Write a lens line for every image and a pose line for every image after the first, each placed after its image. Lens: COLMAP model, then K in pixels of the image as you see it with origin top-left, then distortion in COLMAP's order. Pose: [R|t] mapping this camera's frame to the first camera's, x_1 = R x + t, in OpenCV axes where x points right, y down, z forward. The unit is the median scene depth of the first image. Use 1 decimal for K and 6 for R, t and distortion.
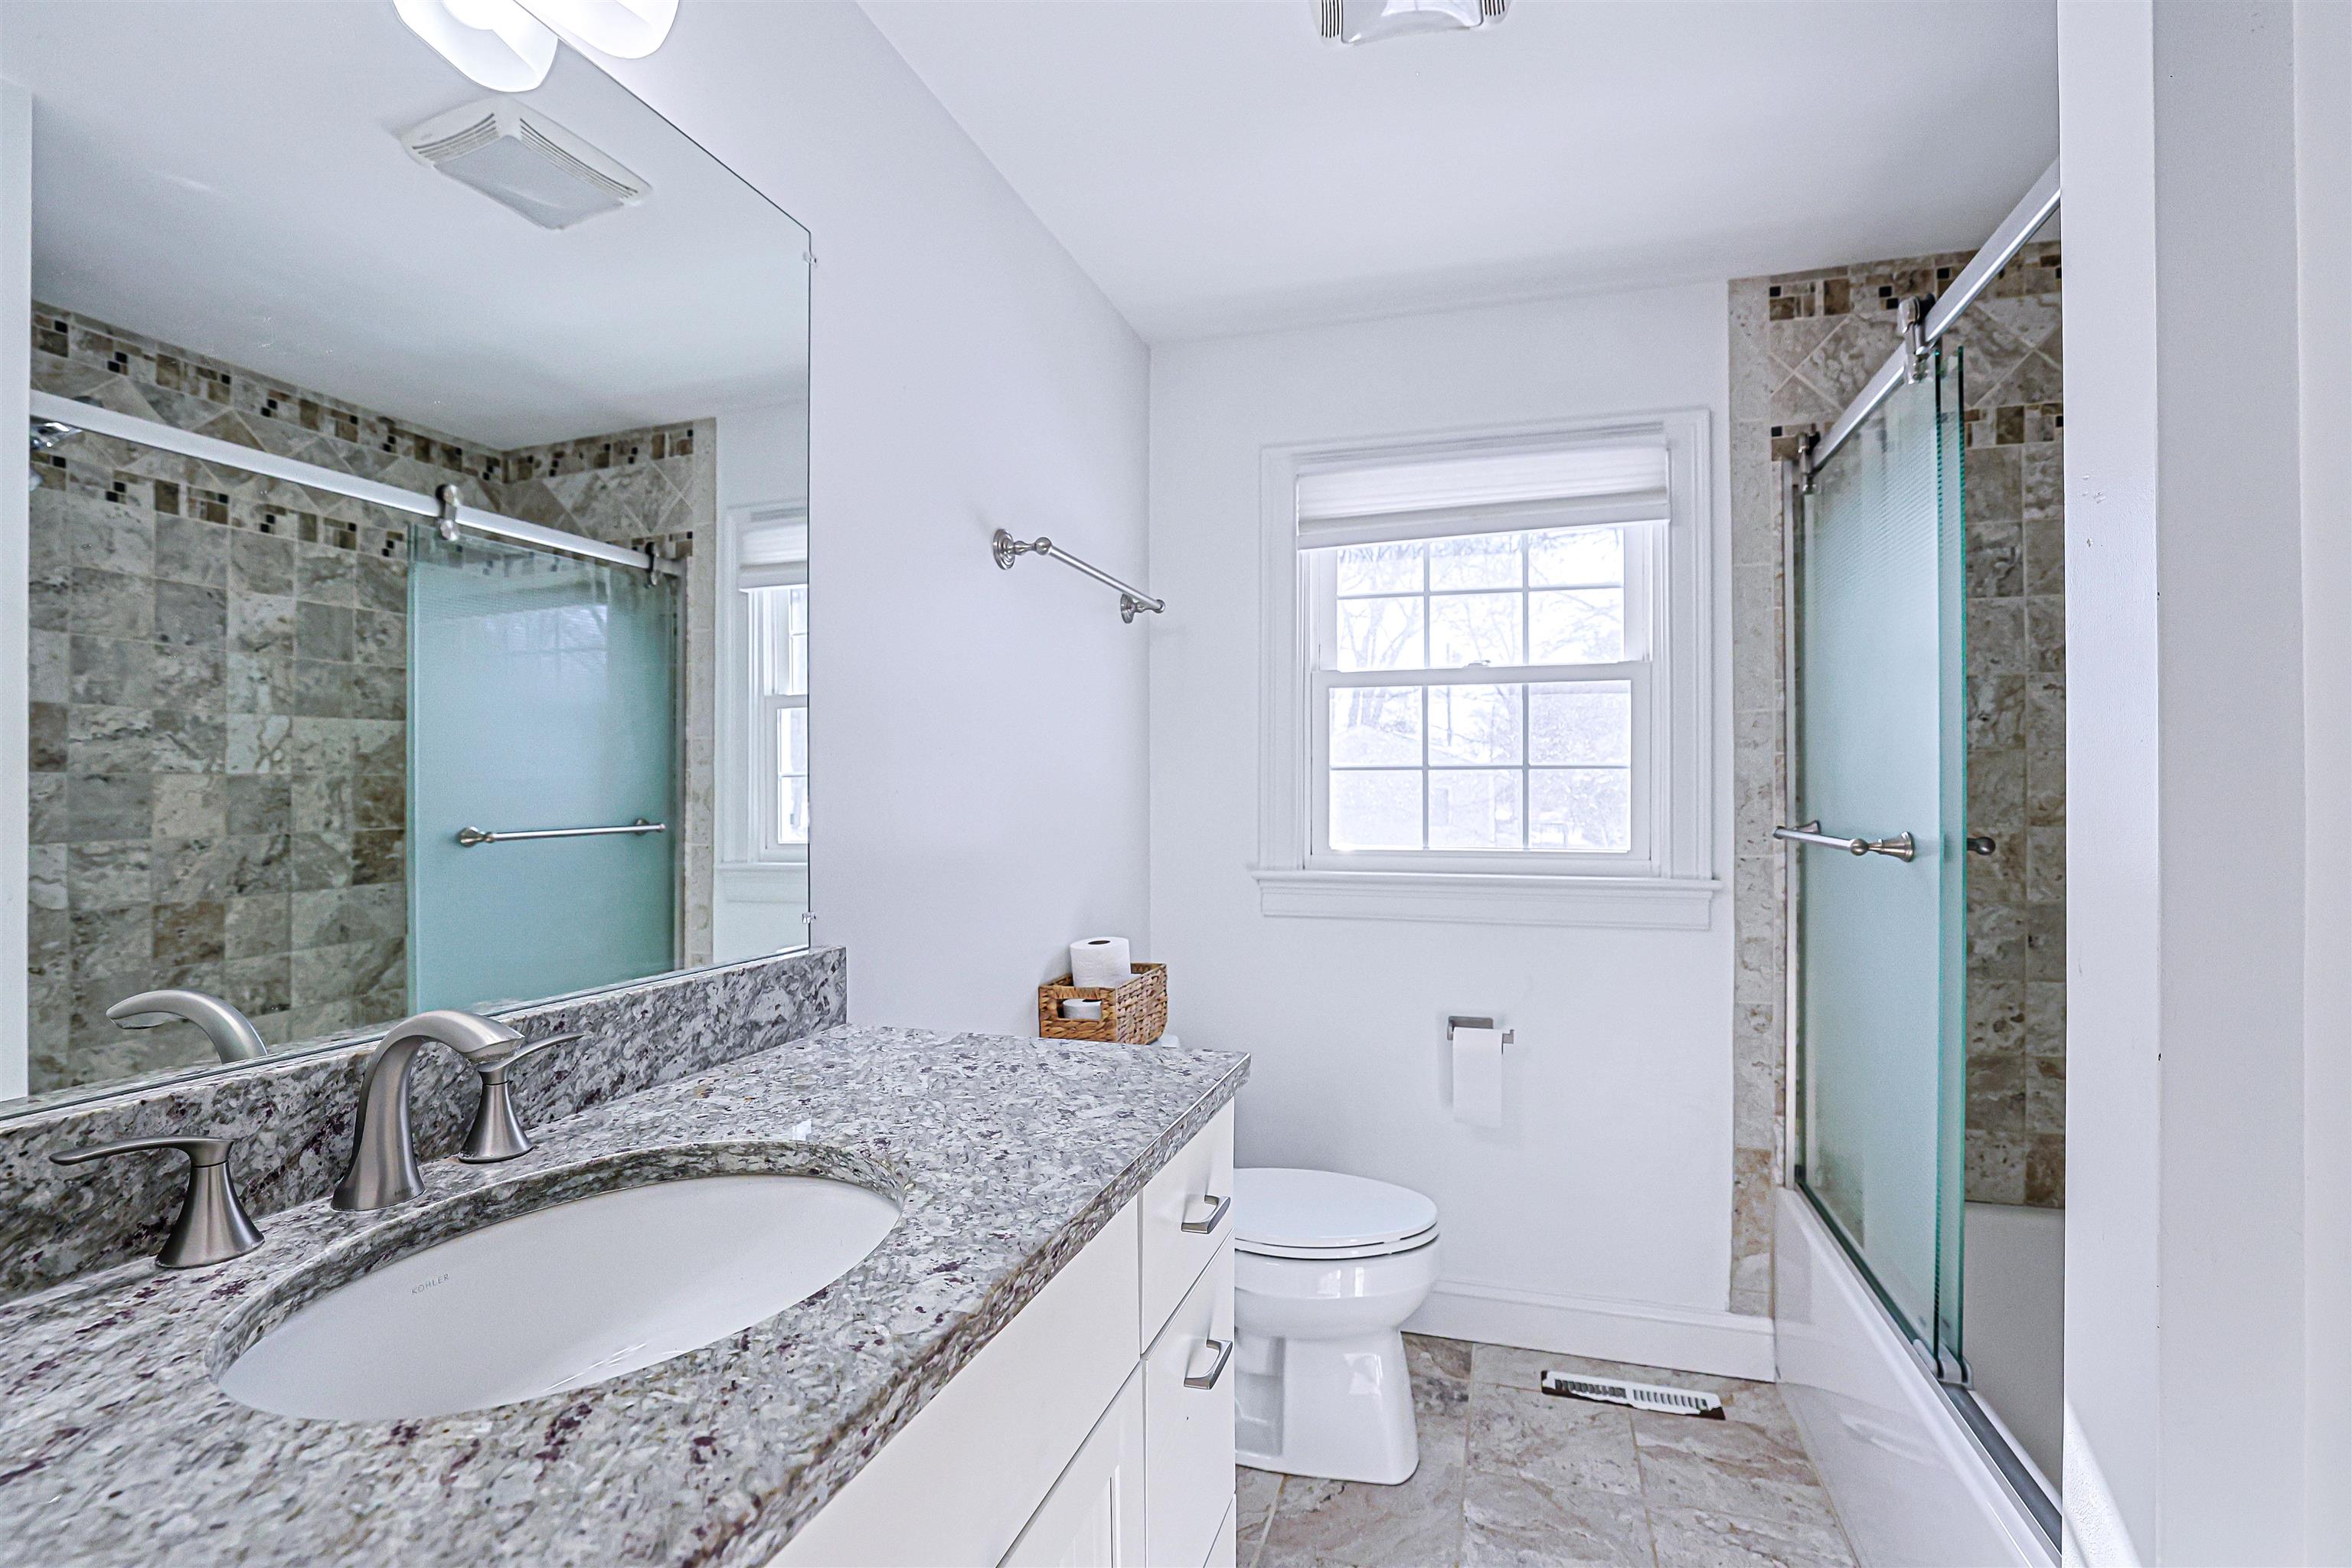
lens RADIAL K [[1084.3, 0, 1183.2], [0, 1084.3, 790.5], [0, 0, 1]] dist [-0.040534, 0.018317]
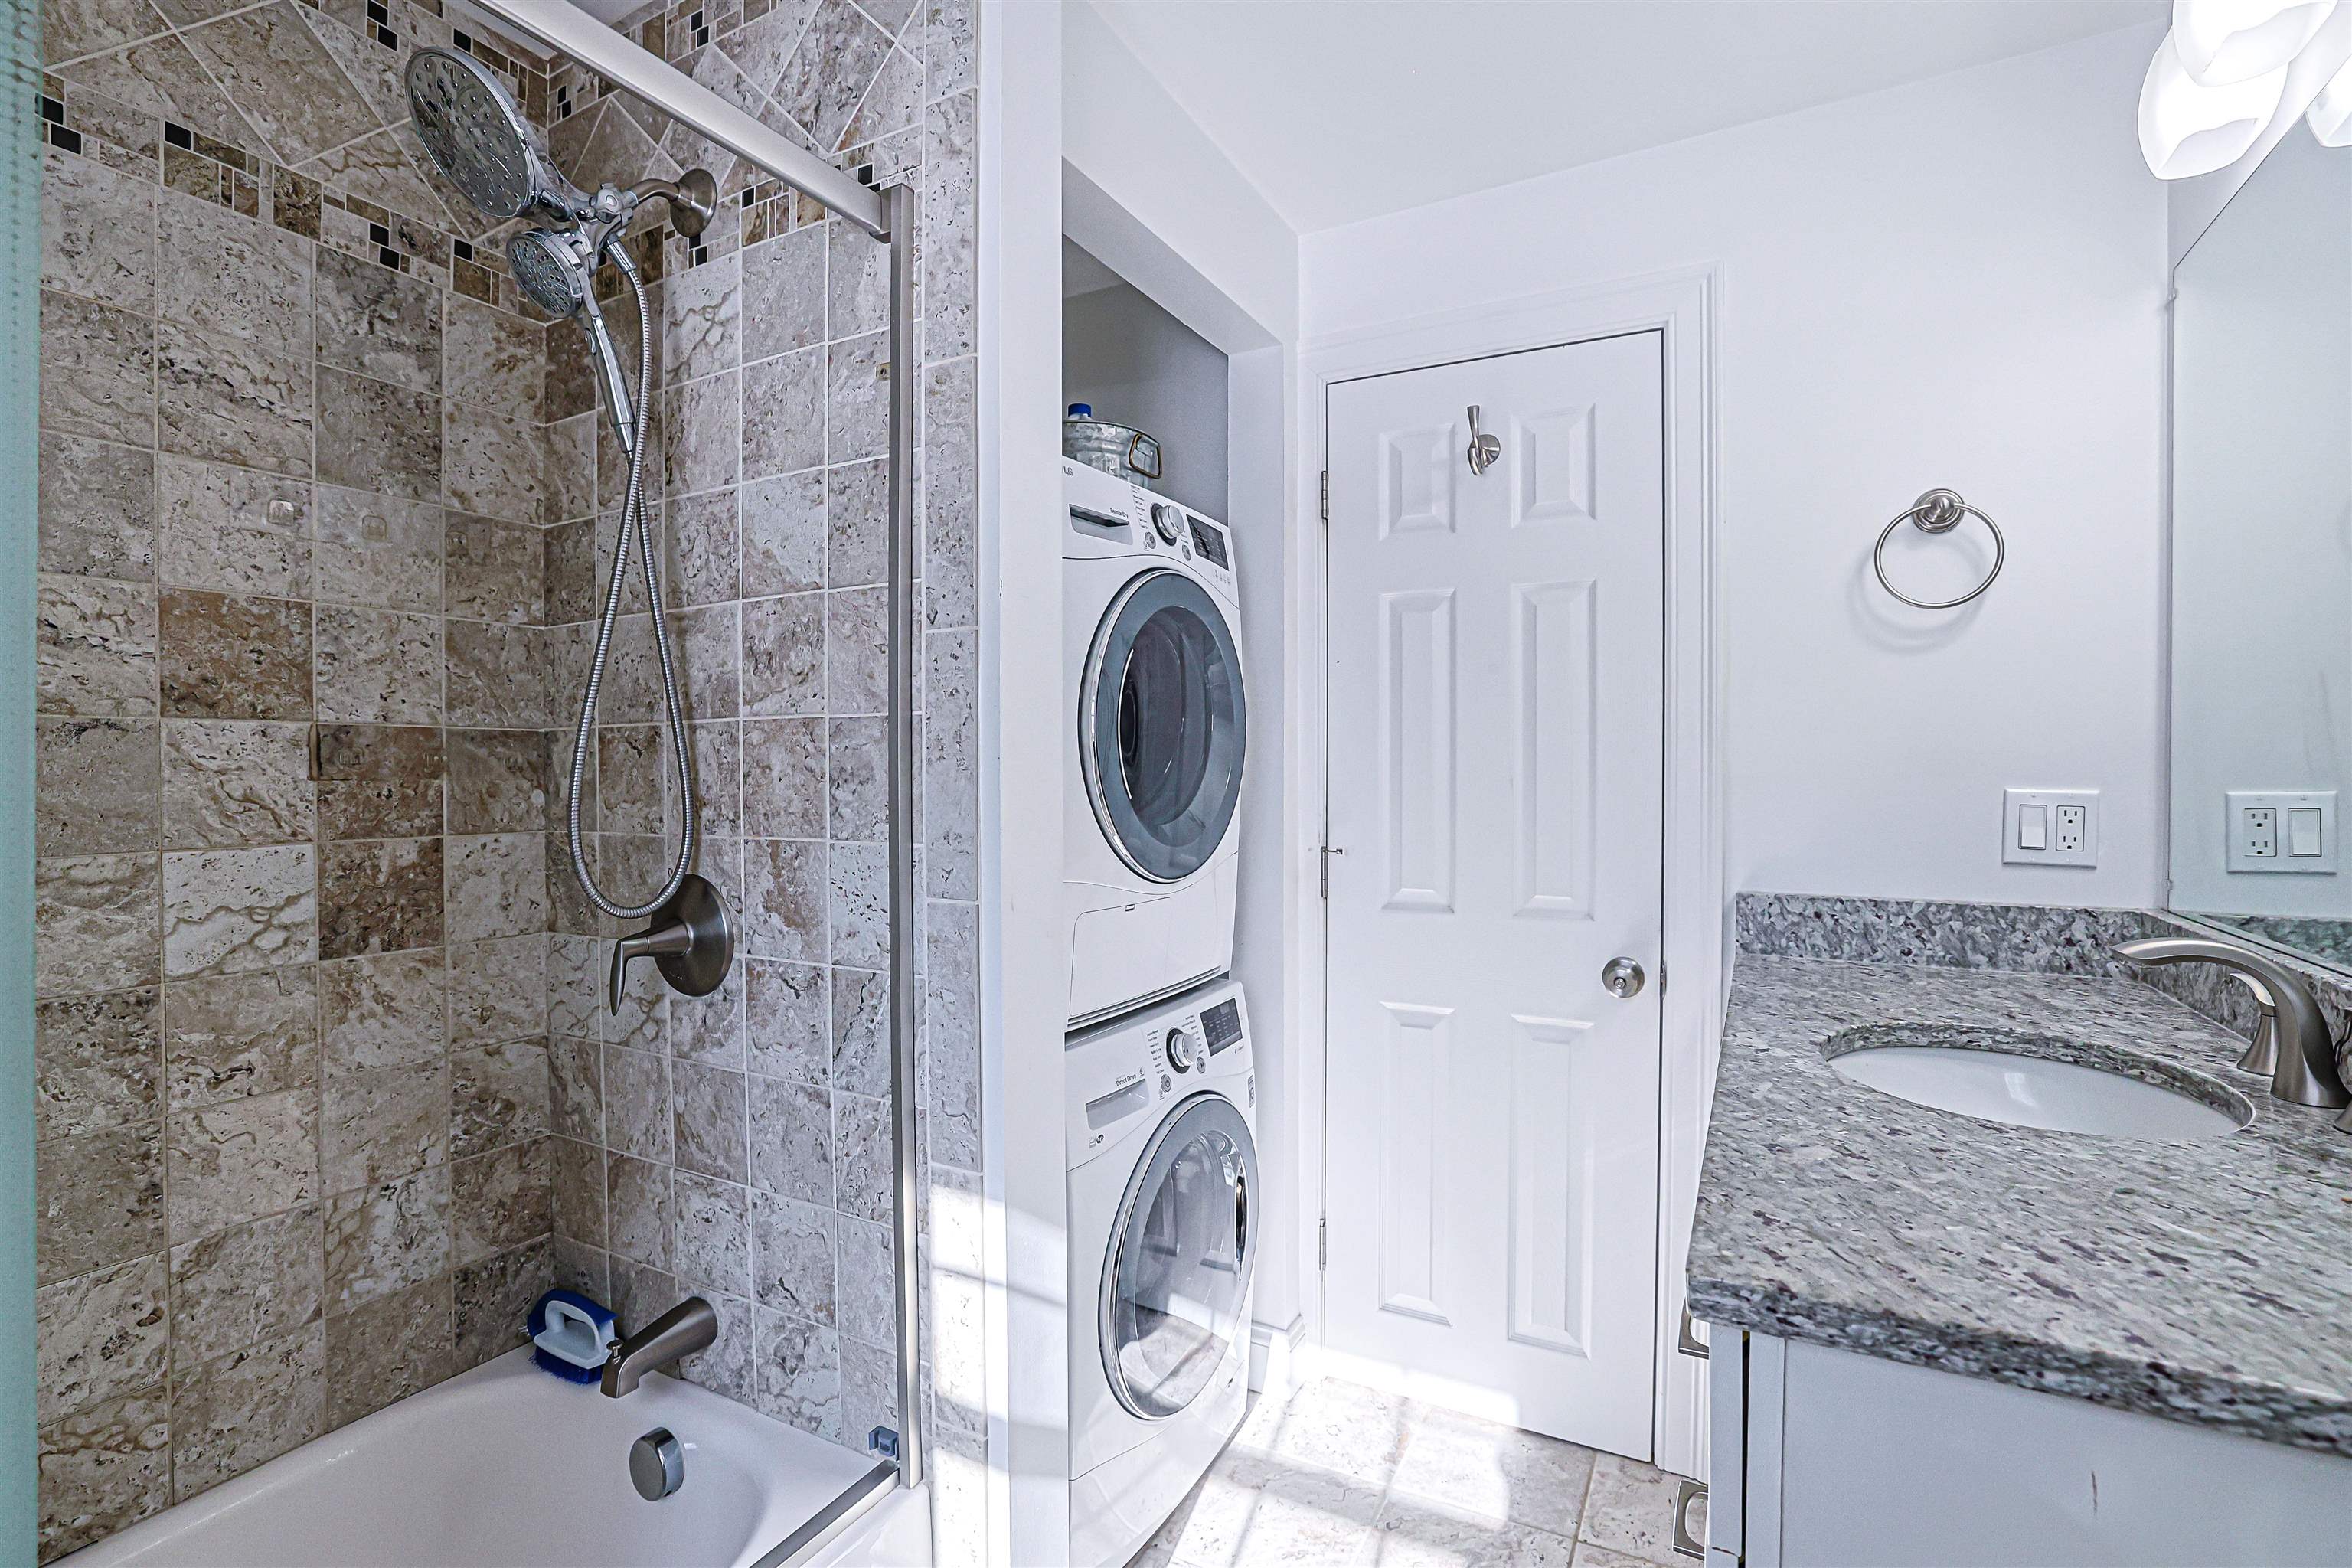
lens RADIAL K [[1084.3, 0, 1183.2], [0, 1084.3, 790.5], [0, 0, 1]] dist [-0.040534, 0.018317]
pose [[-0.982320, 0.002649, 0.187189, 0.258176], [0.005405, 0.999884, 0.014211, -0.010903], [-0.187130, 0.014972, -0.982221, 1.931178]]
